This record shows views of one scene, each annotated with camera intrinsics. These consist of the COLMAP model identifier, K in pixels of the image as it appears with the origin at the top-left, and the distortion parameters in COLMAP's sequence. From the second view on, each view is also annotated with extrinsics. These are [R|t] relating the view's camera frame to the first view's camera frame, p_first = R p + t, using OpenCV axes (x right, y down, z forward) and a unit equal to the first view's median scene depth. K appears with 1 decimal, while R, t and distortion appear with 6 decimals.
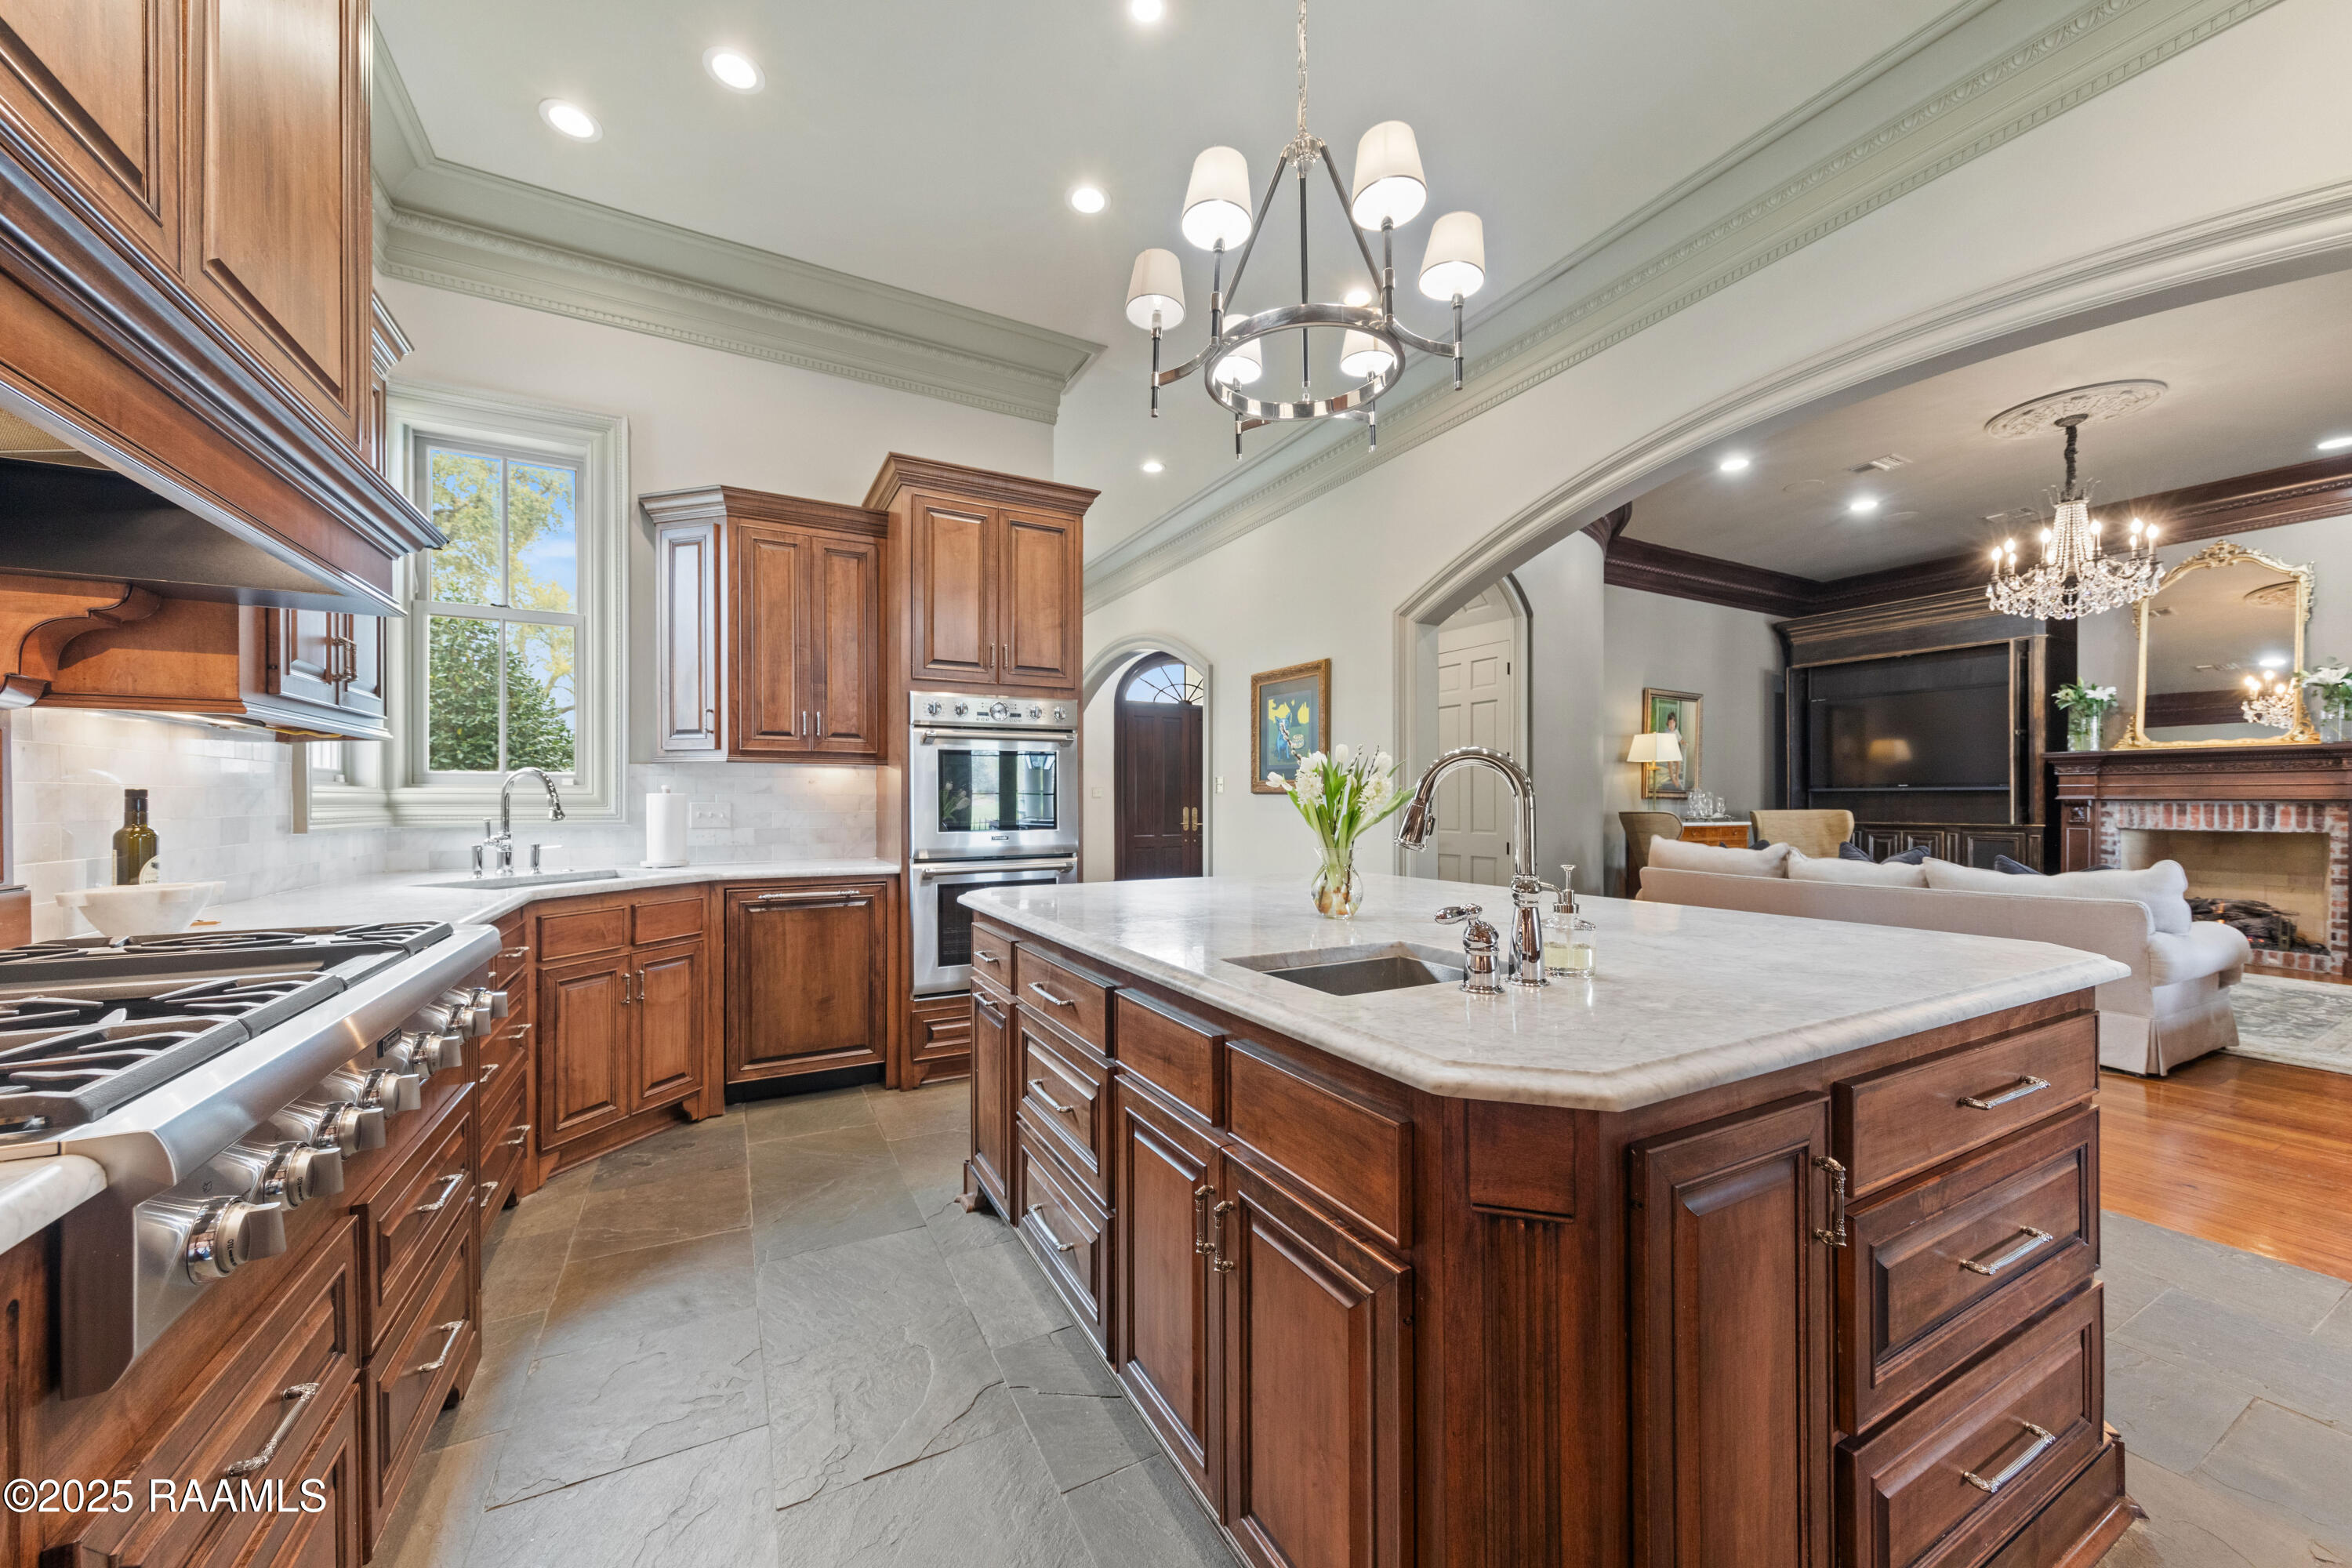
lens RADIAL K [[852.5, 0, 1181.3], [0, 852.5, 801.6], [0, 0, 1]] dist [0.001480, -0.000415]
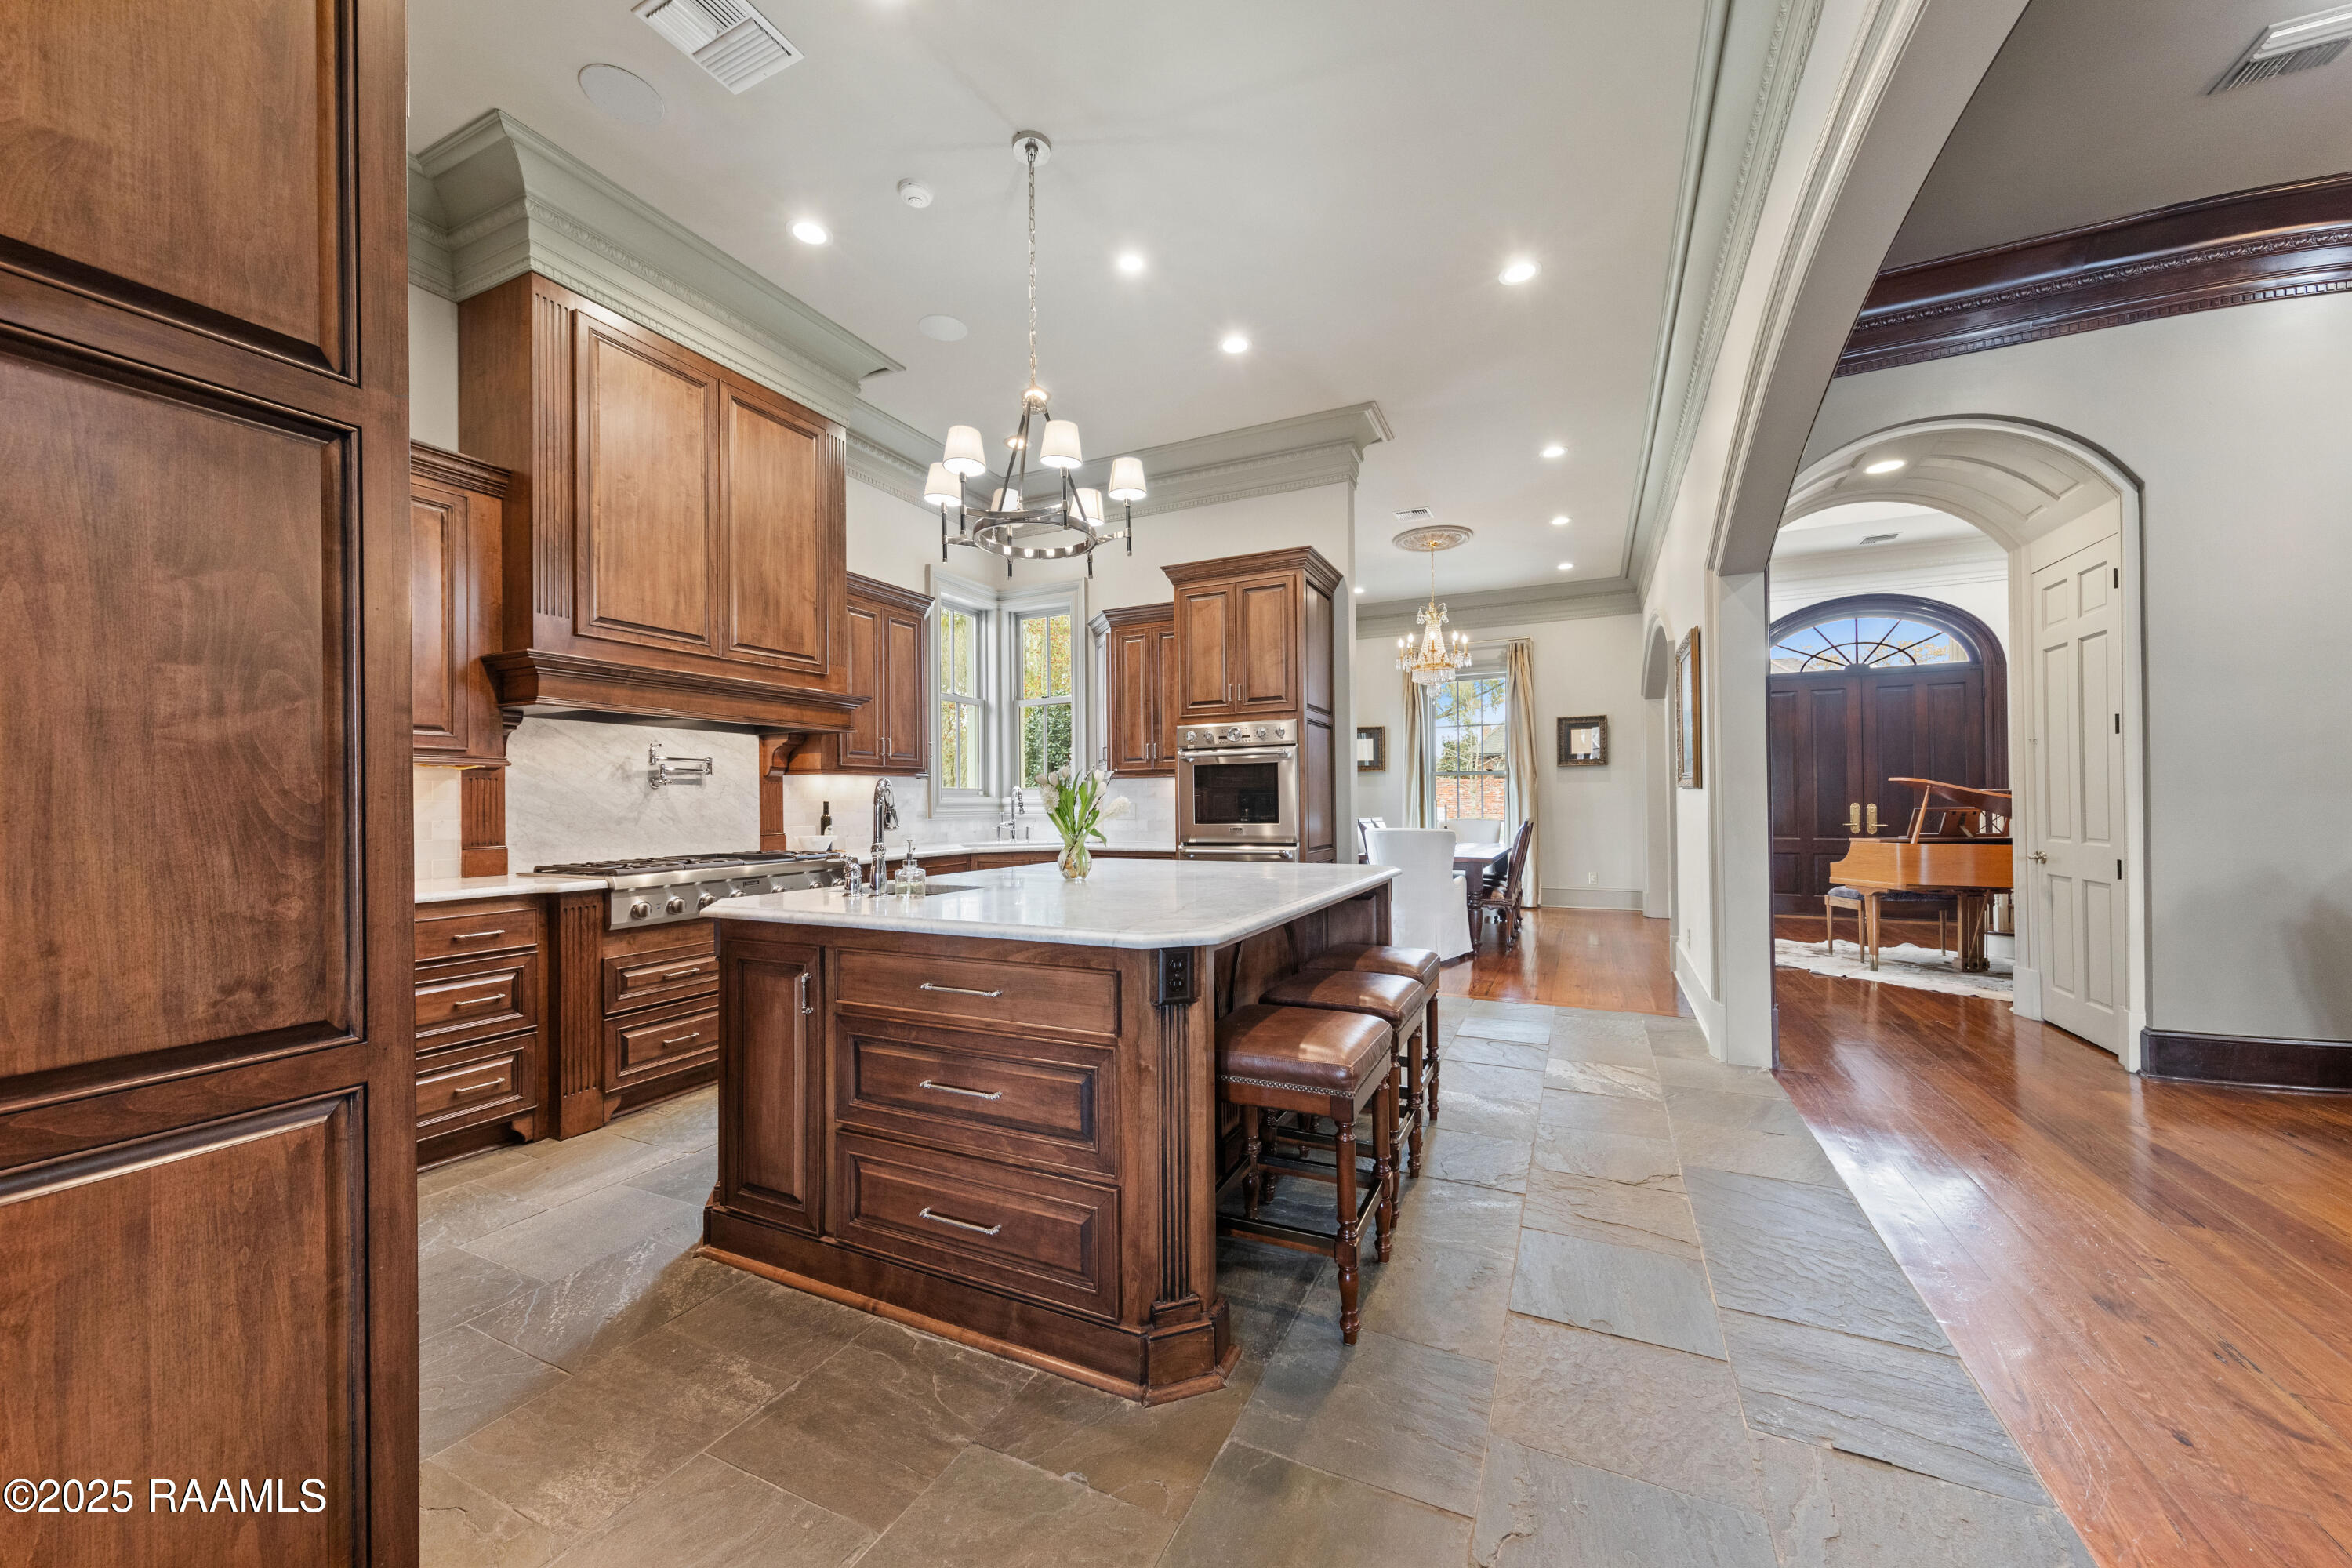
lens RADIAL K [[852.5, 0, 1175.3], [0, 852.5, 790.6], [0, 0, 1]] dist [0.001480, -0.000415]
pose [[0.579598, -0.014956, -0.814765, 0.800659], [0.009023, 0.999888, -0.011935, -0.003154], [0.814853, -0.000434, 0.579668, 0.149995]]
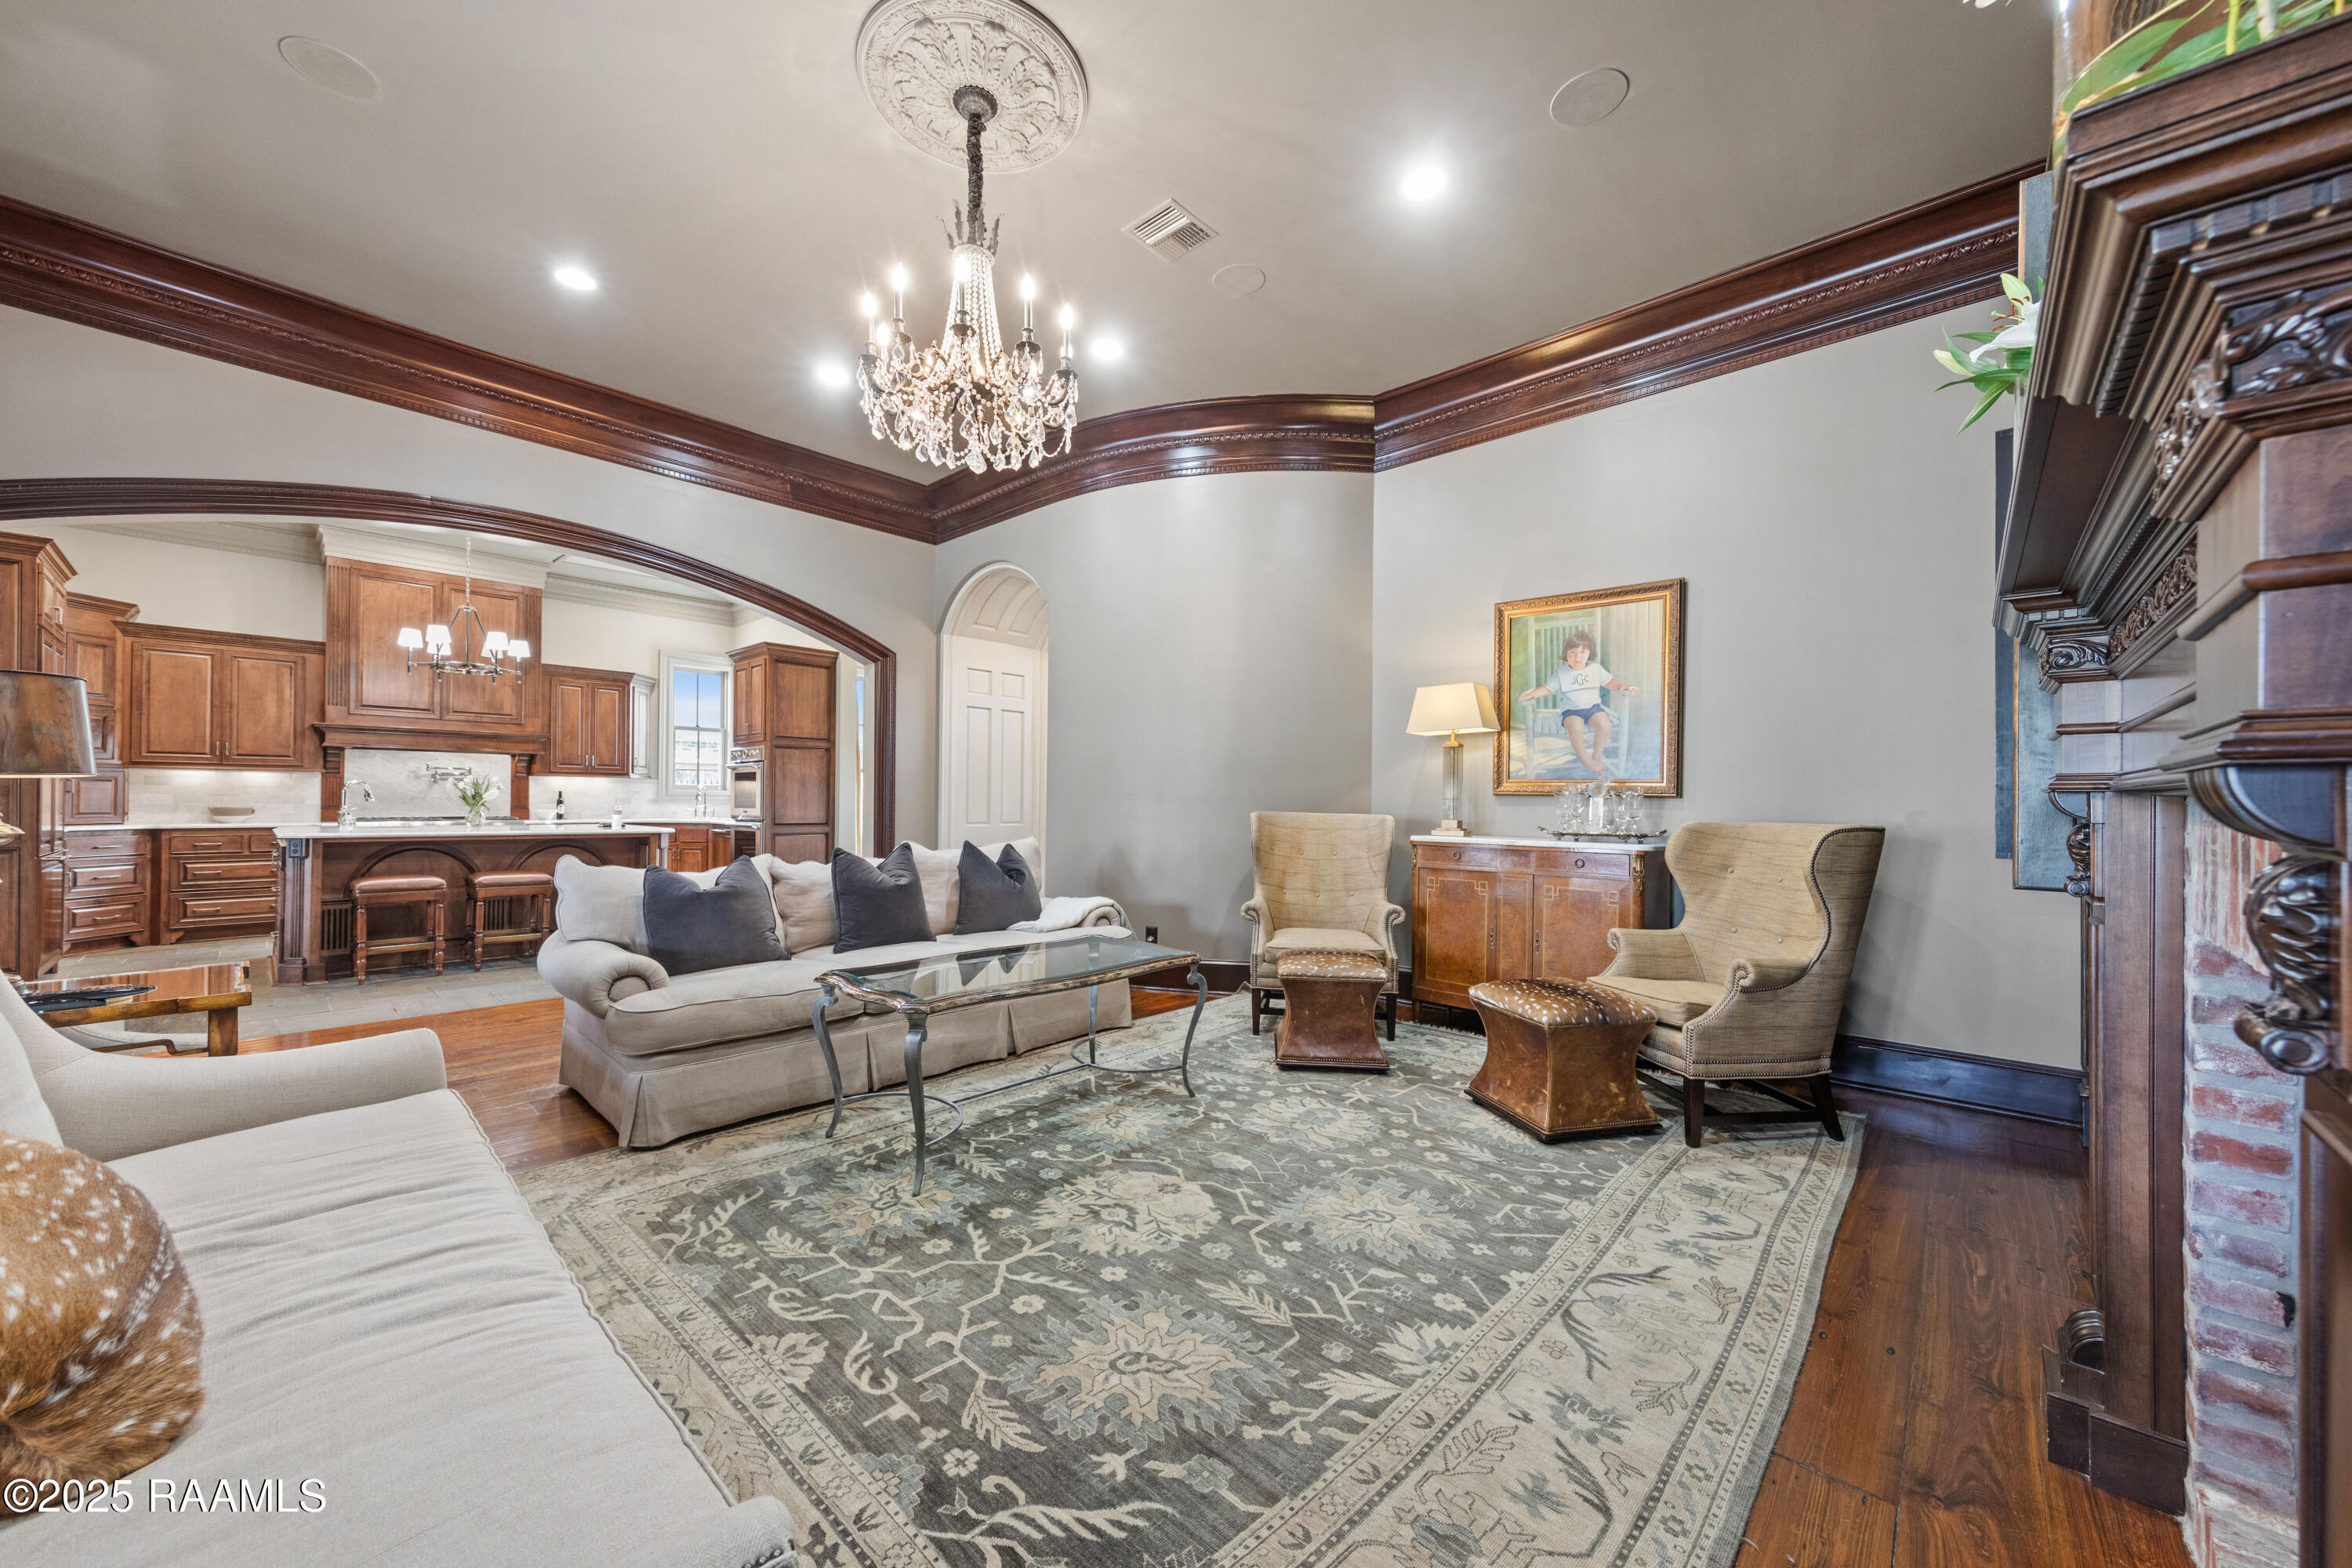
lens RADIAL K [[852.5, 0, 1180.7], [0, 852.5, 795.0], [0, 0, 1]] dist [0.001480, -0.000415]
pose [[0.325682, -0.002682, -0.945476, 2.210241], [-0.010165, 0.999928, -0.006338, 0.000778], [0.945425, 0.011675, 0.325631, 1.315978]]
